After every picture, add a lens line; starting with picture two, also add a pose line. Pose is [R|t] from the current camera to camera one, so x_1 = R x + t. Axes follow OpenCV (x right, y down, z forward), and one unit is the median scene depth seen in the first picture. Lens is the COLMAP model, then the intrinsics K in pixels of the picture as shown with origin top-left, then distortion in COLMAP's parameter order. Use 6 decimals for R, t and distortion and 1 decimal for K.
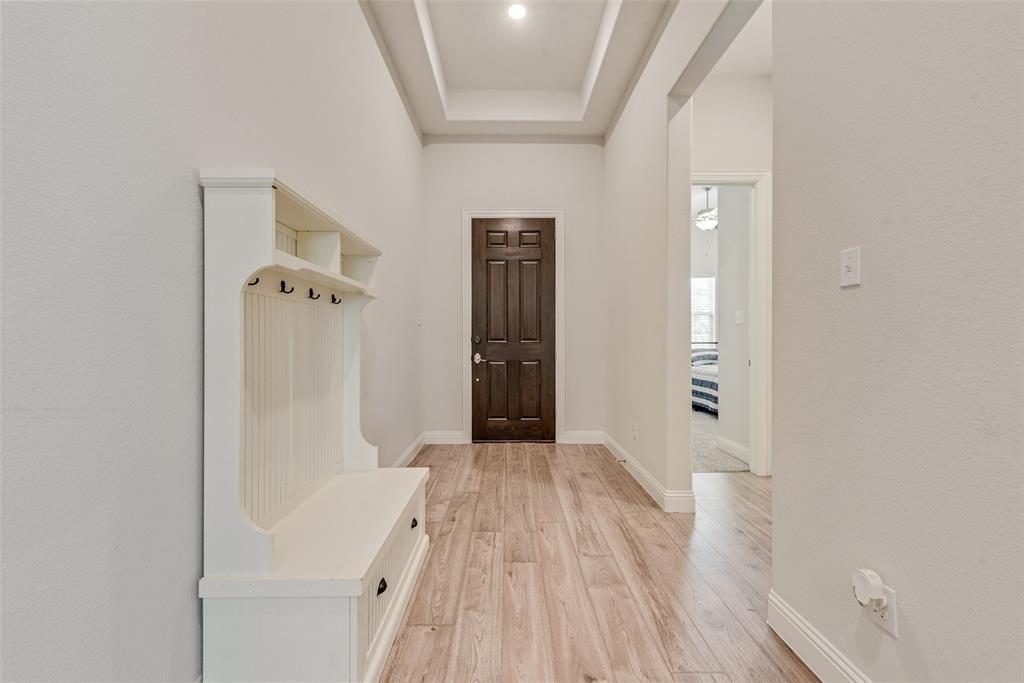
lens RADIAL K [[402.4, 0, 510.8], [0, 402.4, 340.2], [0, 0, 1]] dist [0.010667, -0.002351]
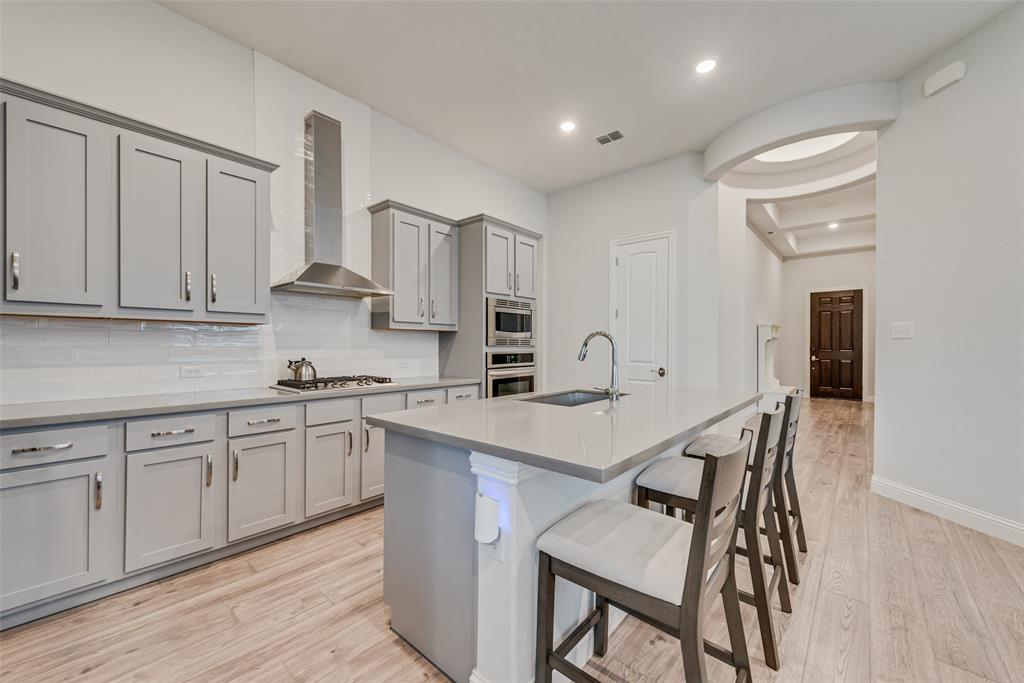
lens RADIAL K [[402.4, 0, 505.4], [0, 402.4, 344.5], [0, 0, 1]] dist [0.010667, -0.002351]
pose [[0.745207, 0.004173, -0.666820, 0.129563], [-0.003935, 0.999991, 0.001861, -0.025857], [0.666822, 0.001237, 0.745216, -1.689719]]
